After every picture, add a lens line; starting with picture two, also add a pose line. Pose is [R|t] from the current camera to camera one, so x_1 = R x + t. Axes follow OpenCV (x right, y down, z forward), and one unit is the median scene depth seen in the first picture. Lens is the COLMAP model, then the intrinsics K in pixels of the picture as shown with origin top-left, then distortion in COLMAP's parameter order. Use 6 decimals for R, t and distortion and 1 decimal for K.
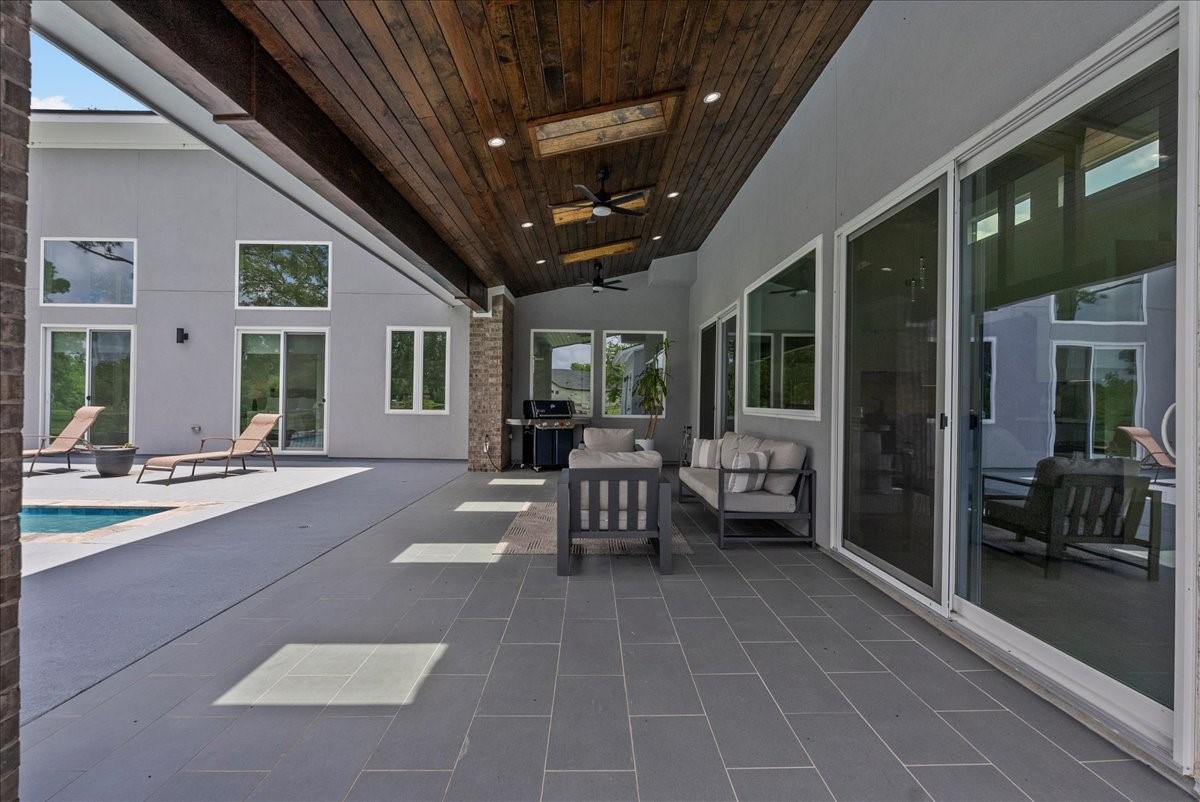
lens RADIAL K [[525.1, 0, 603.5], [0, 525.1, 401.2], [0, 0, 1]] dist [-0.011668, 0.001021]
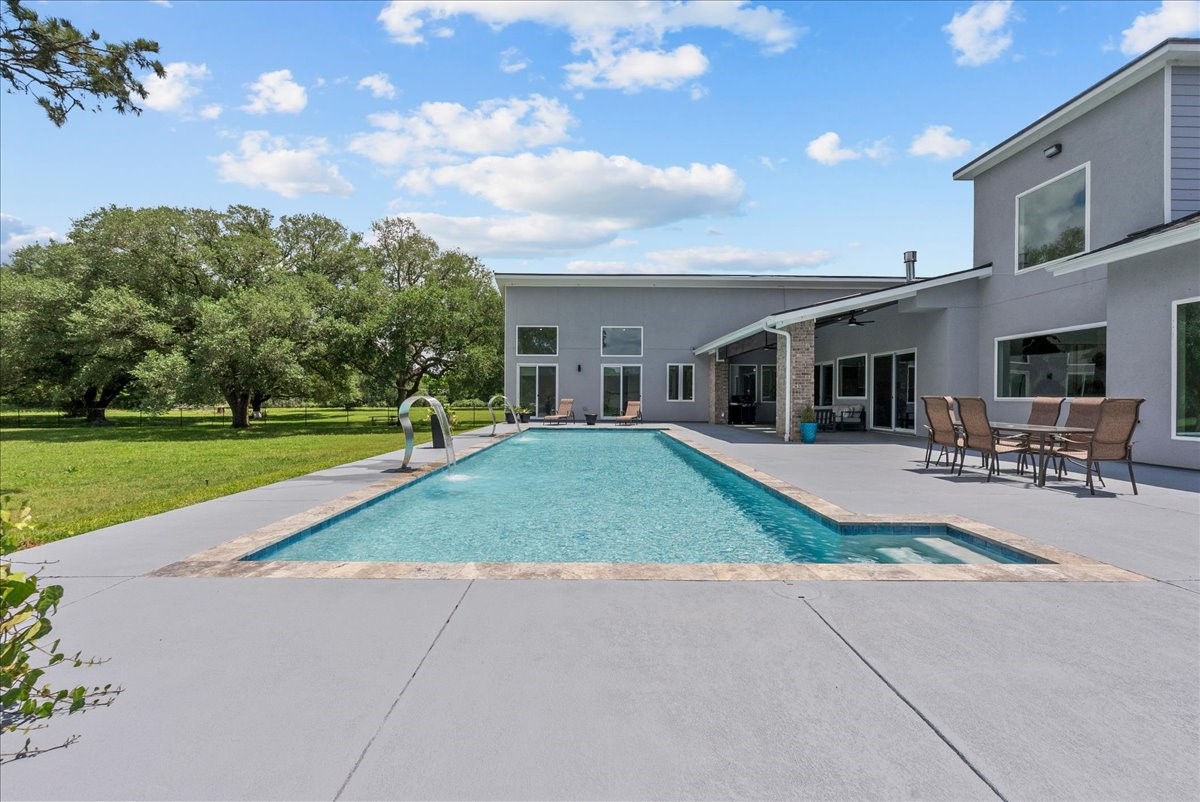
lens RADIAL K [[525.1, 0, 605.7], [0, 525.1, 400.8], [0, 0, 1]] dist [-0.011668, 0.001021]
pose [[0.999890, -0.007736, -0.012621, -0.736161], [0.007796, 0.999958, 0.004725, 0.007920], [0.012584, -0.004823, 0.999909, -1.453762]]
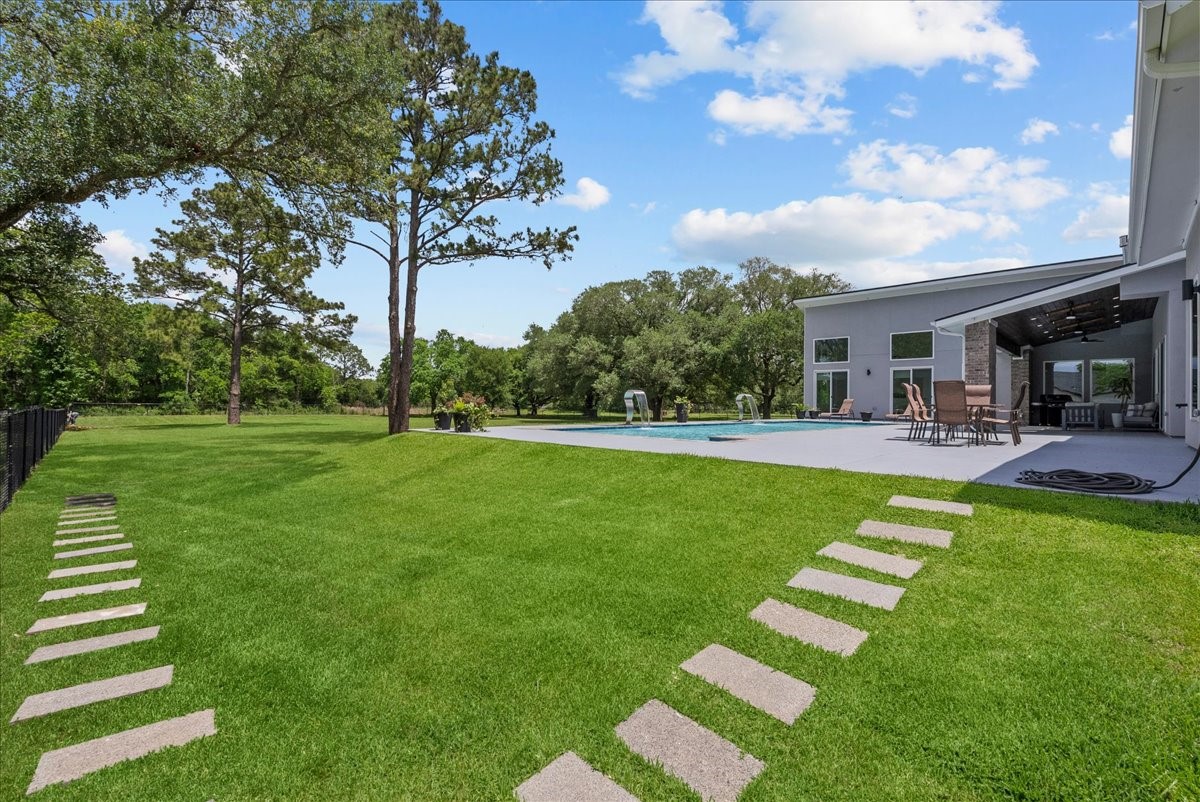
lens RADIAL K [[525.1, 0, 598.0], [0, 525.1, 401.4], [0, 0, 1]] dist [-0.011668, 0.001021]
pose [[0.690004, -0.009251, -0.723747, 0.156372], [-0.003135, 0.999871, -0.015768, 0.069855], [0.723799, 0.013149, 0.689885, -1.945770]]
